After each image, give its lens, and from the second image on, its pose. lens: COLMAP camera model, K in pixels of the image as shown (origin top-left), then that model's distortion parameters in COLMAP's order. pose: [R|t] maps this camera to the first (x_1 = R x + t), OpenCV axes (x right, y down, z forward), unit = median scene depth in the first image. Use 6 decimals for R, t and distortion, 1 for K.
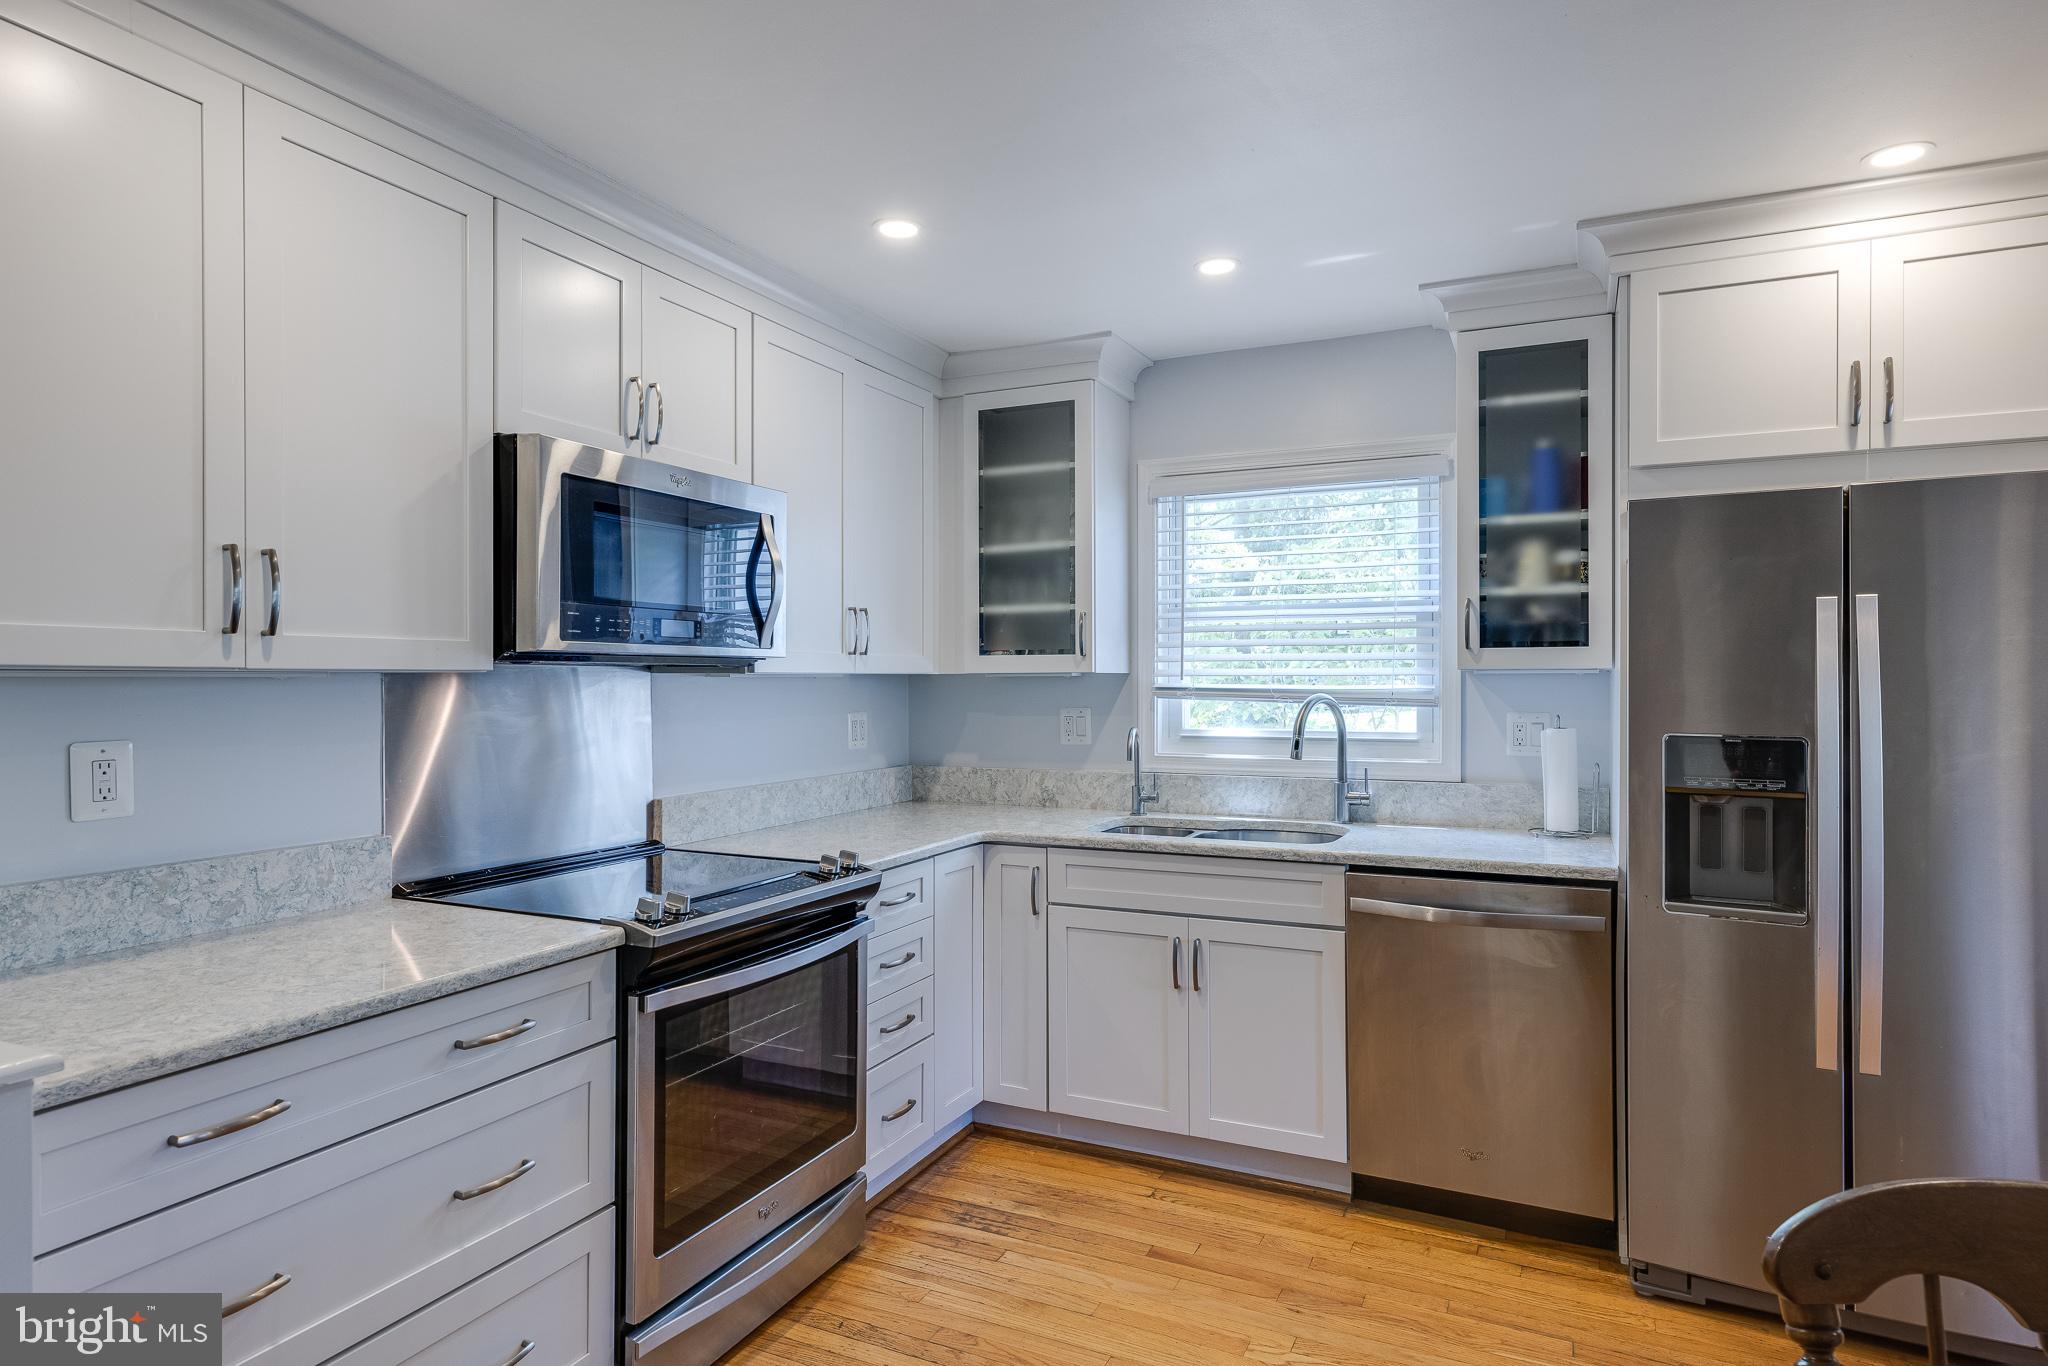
lens RADIAL K [[1145.3, 0, 1028.3], [0, 1145.3, 680.4], [0, 0, 1]] dist [0.008870, -0.001712]
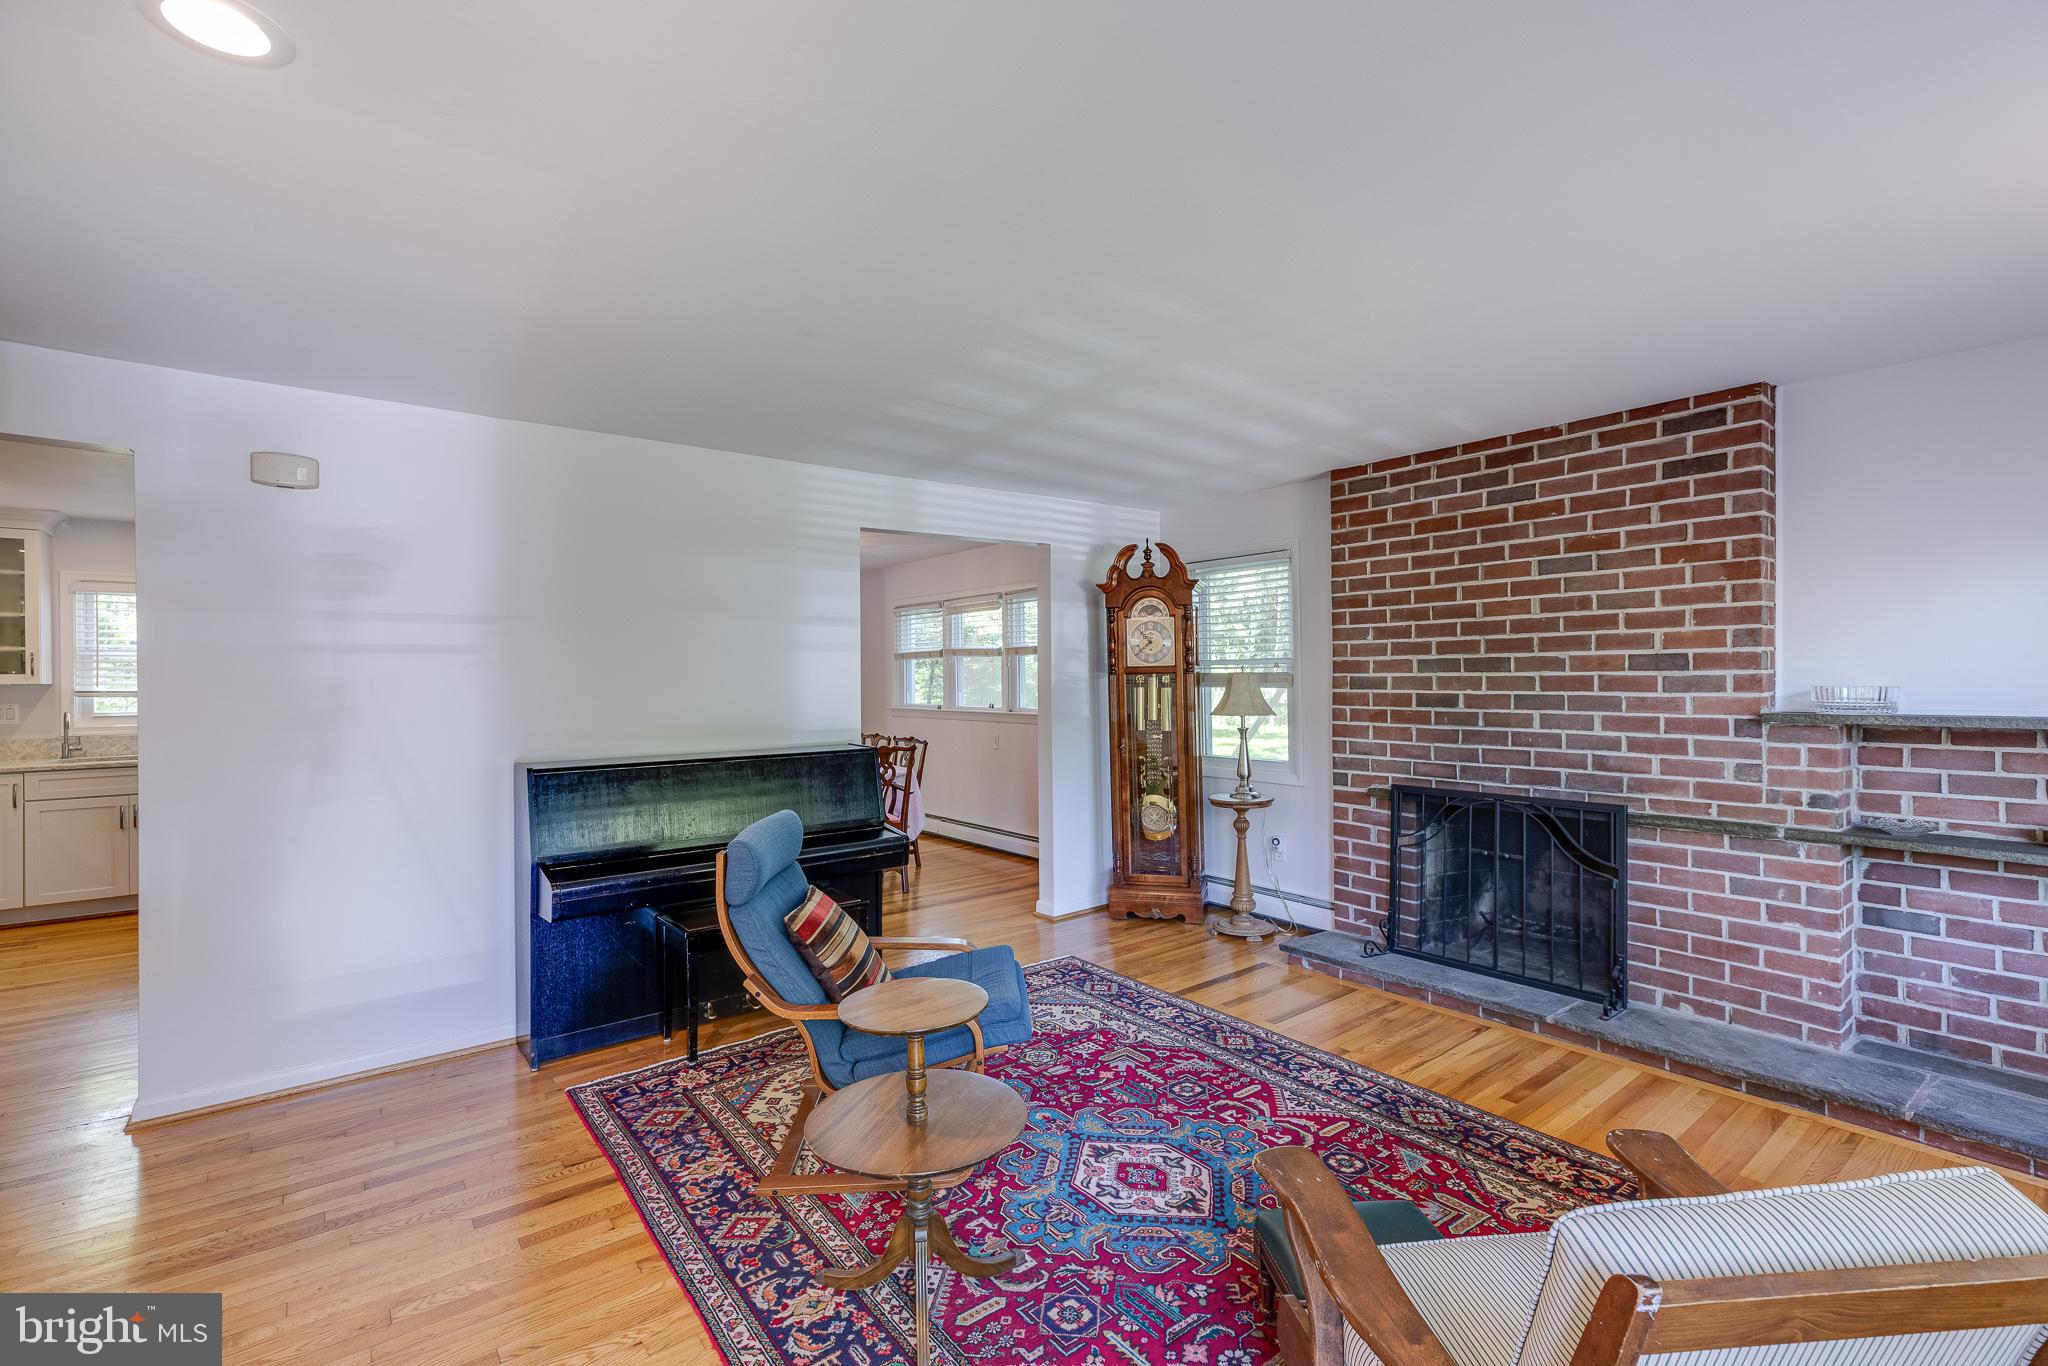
lens RADIAL K [[916.8, 0, 1008.6], [0, 916.8, 675.5], [0, 0, 1]] dist [0.006133, 0.002408]
pose [[0.450390, -0.000610, 0.892832, -0.721064], [0.006473, 0.999976, -0.002582, -0.007158], [-0.892809, 0.006942, 0.450383, -1.377788]]
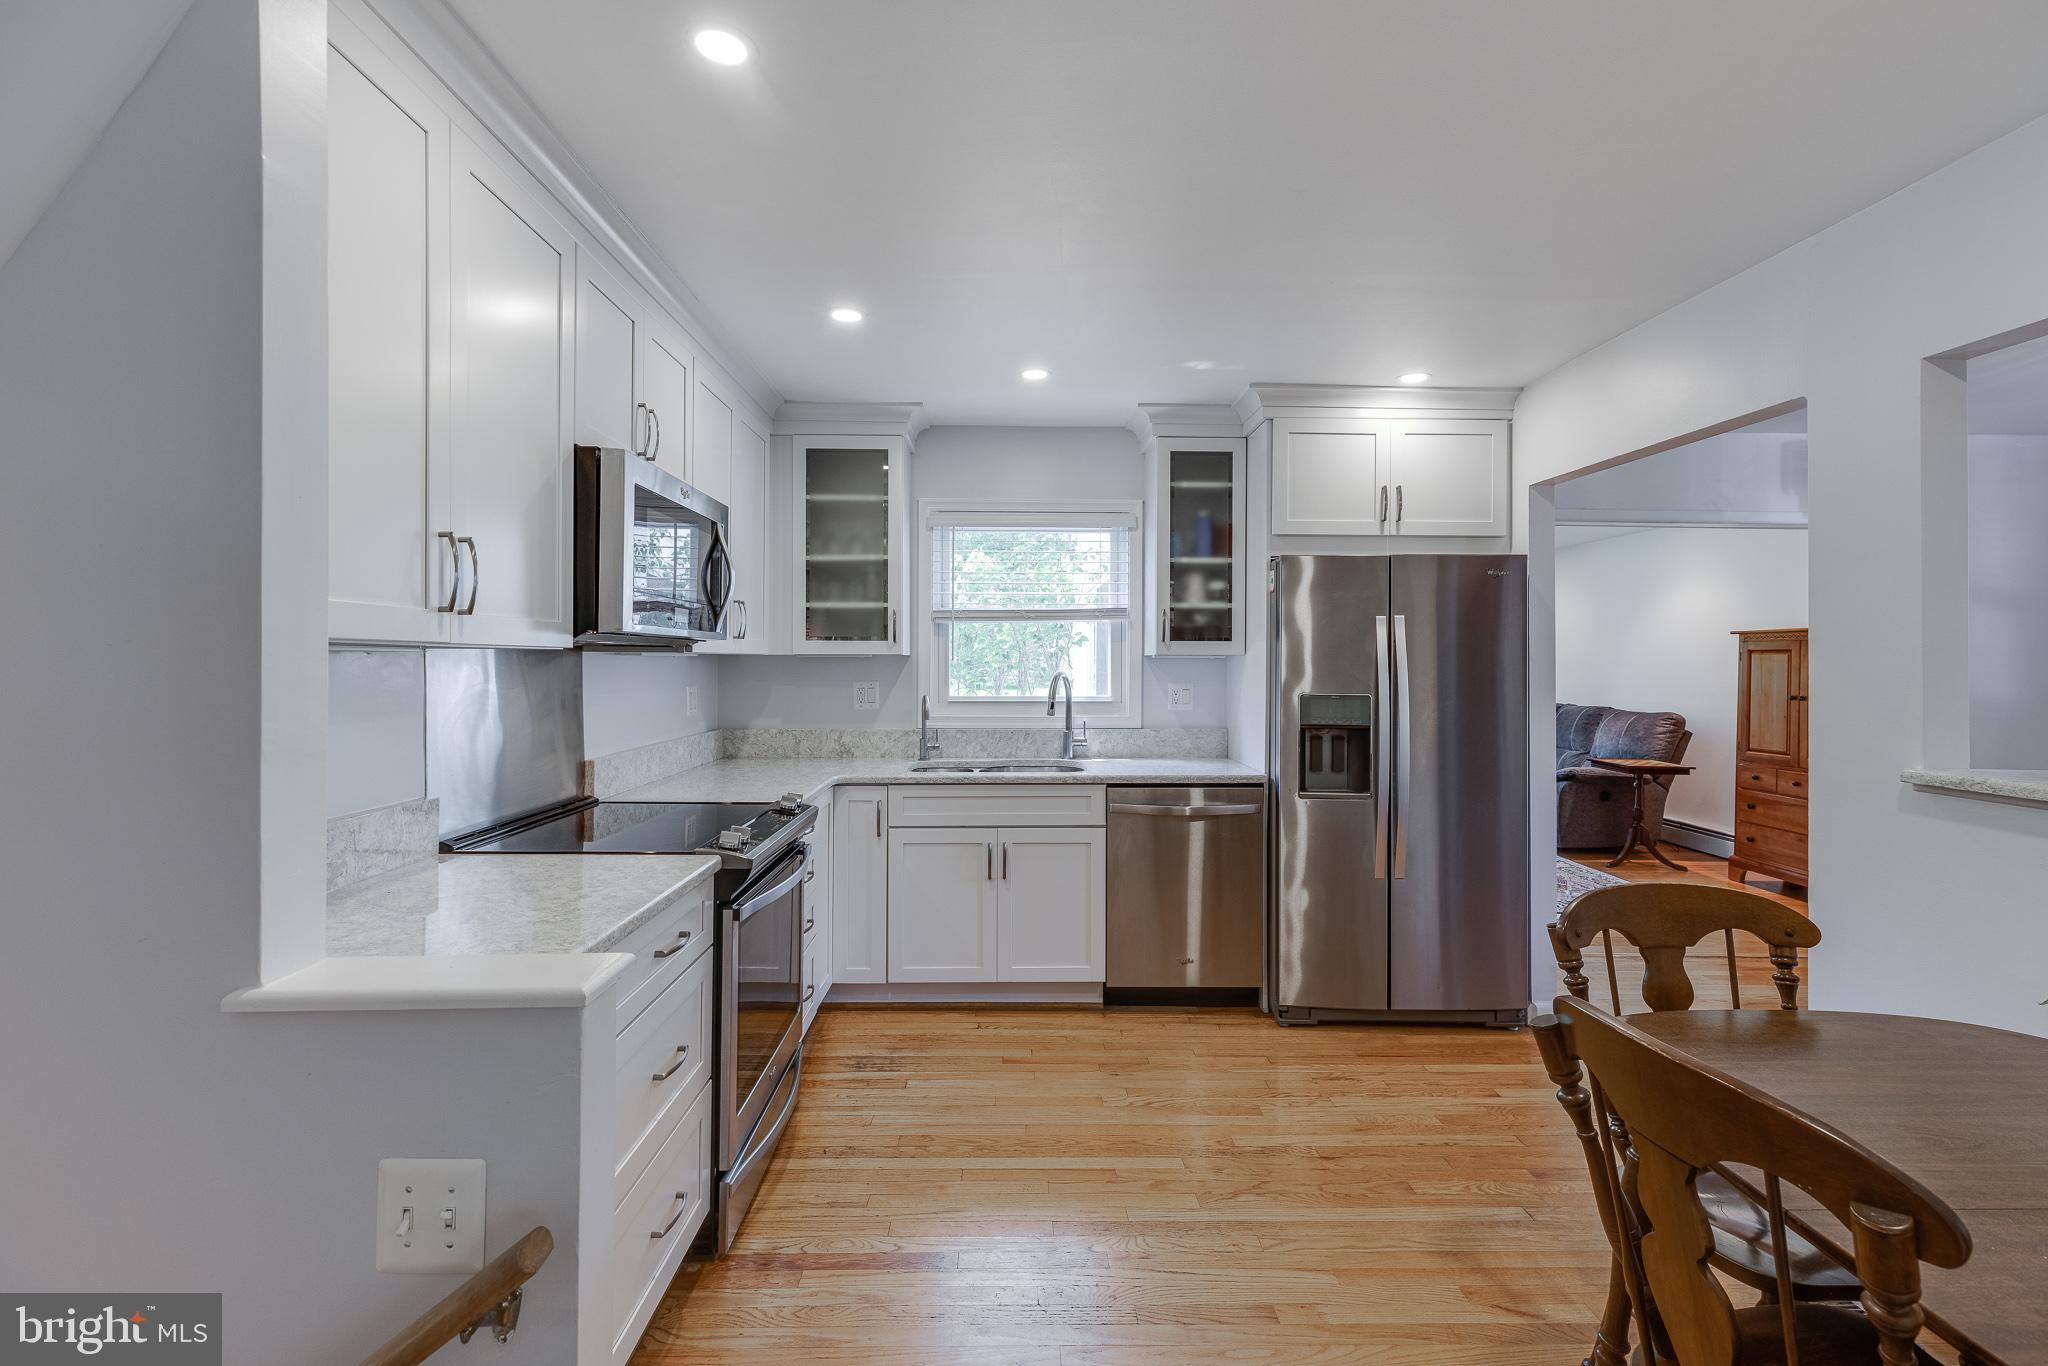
lens RADIAL K [[916.8, 0, 1025.7], [0, 916.8, 665.7], [0, 0, 1]] dist [0.006133, 0.002408]
pose [[0.894104, 0.003754, 0.447844, -0.357549], [-0.005106, 0.999985, 0.001812, 0.004256], [-0.447830, -0.003907, 0.894110, -0.029120]]
